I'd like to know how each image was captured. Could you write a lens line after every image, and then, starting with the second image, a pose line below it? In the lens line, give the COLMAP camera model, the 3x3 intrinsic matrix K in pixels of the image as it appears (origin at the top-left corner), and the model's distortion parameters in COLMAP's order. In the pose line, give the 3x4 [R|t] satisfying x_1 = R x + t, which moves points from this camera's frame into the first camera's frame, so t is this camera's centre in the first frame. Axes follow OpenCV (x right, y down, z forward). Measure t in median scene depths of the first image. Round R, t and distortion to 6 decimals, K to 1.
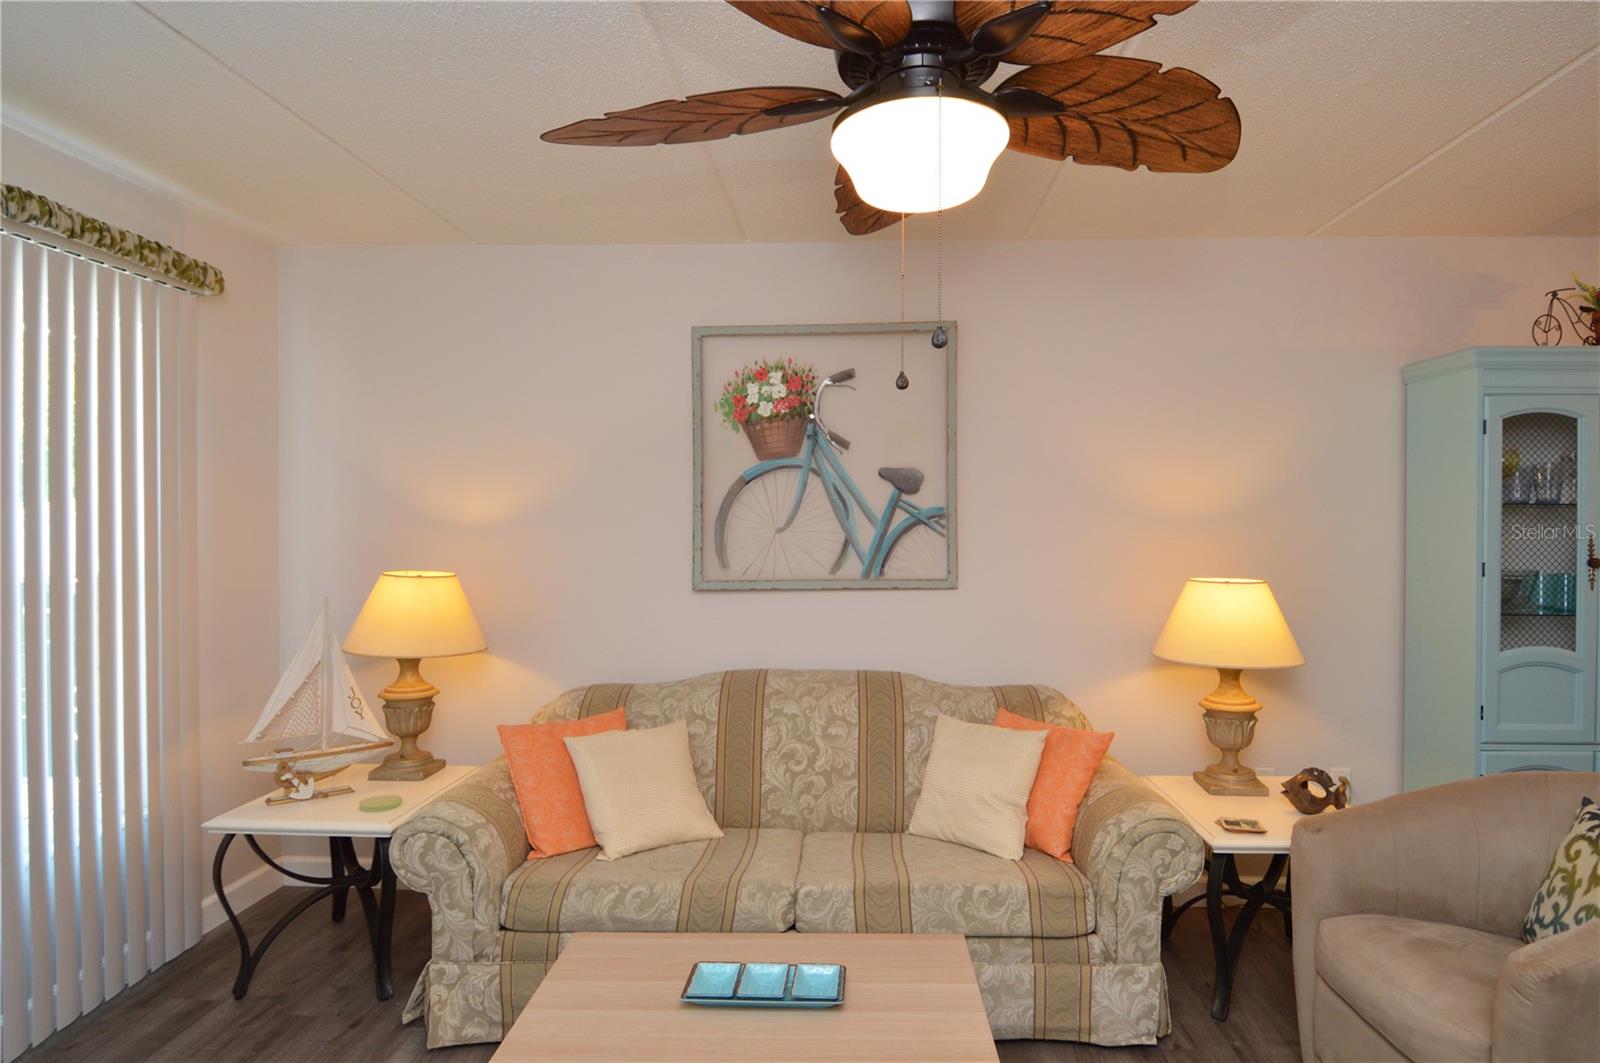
lens RADIAL K [[906.2, 0, 831.3], [0, 906.2, 524.0], [0, 0, 1]] dist [0.020311, -0.033159]
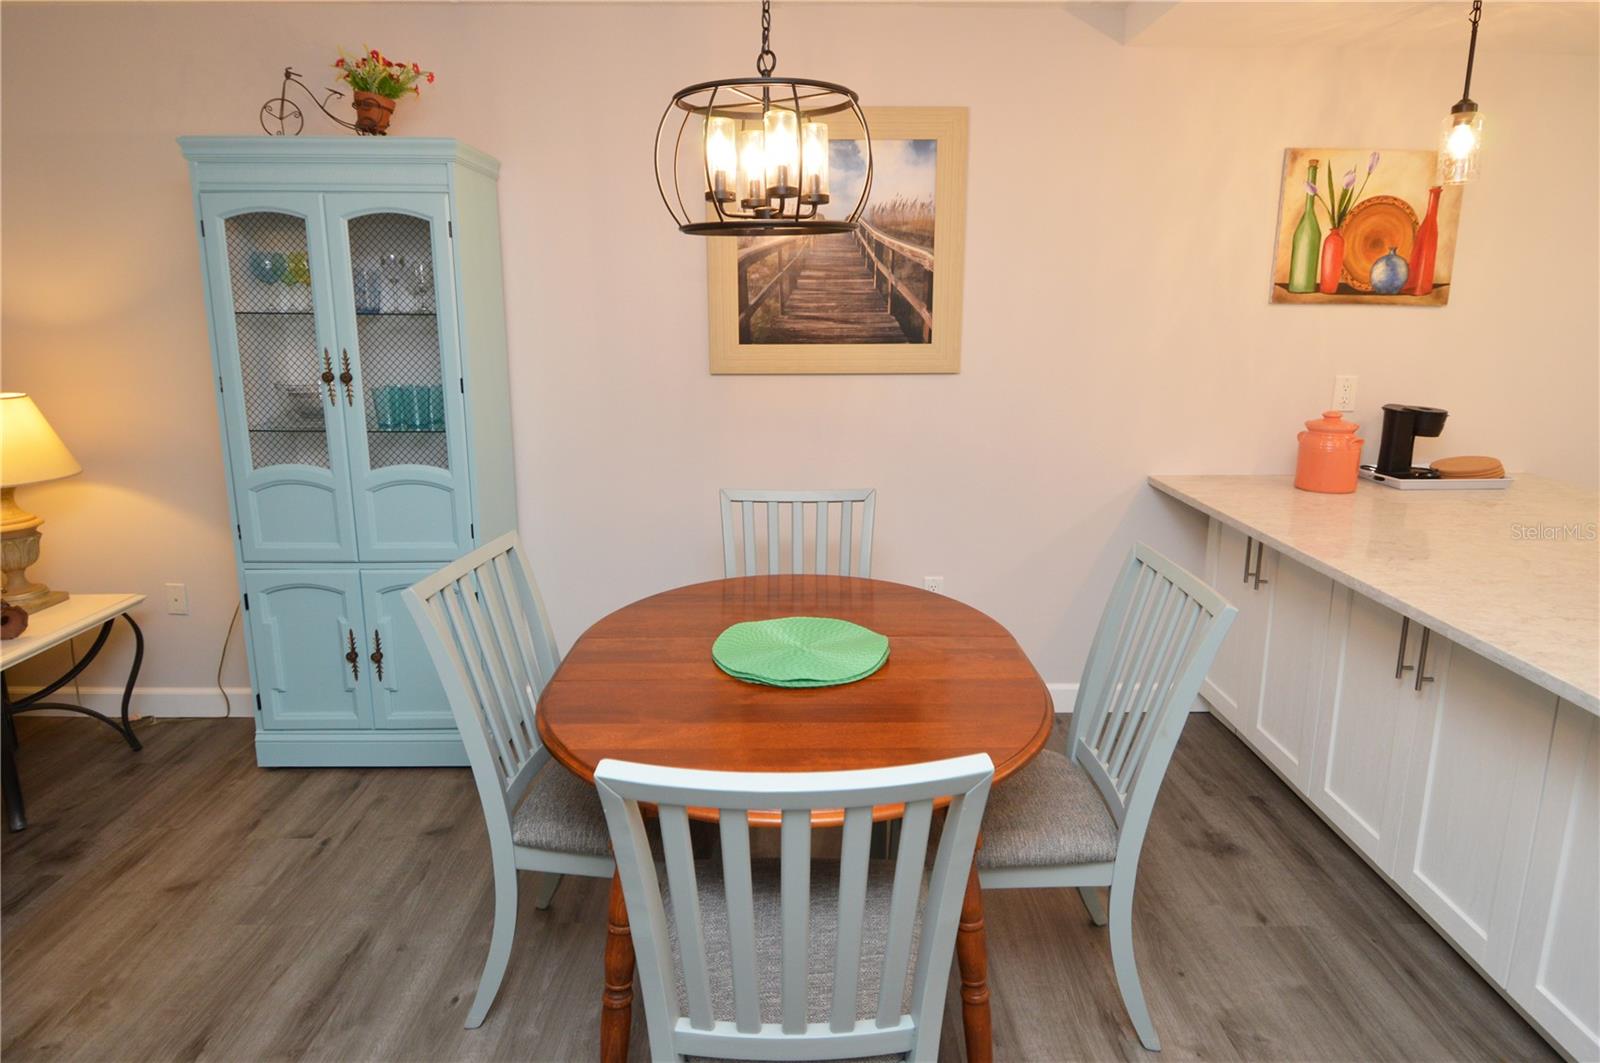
lens RADIAL K [[908.8, 0, 818.7], [0, 908.8, 483.2], [0, 0, 1]] dist [0.025813, -0.037396]
pose [[0.998001, -0.010773, 0.062270, 1.100321], [-0.000947, 0.982702, 0.185194, -0.021484], [-0.063188, -0.184883, 0.980727, 0.008491]]
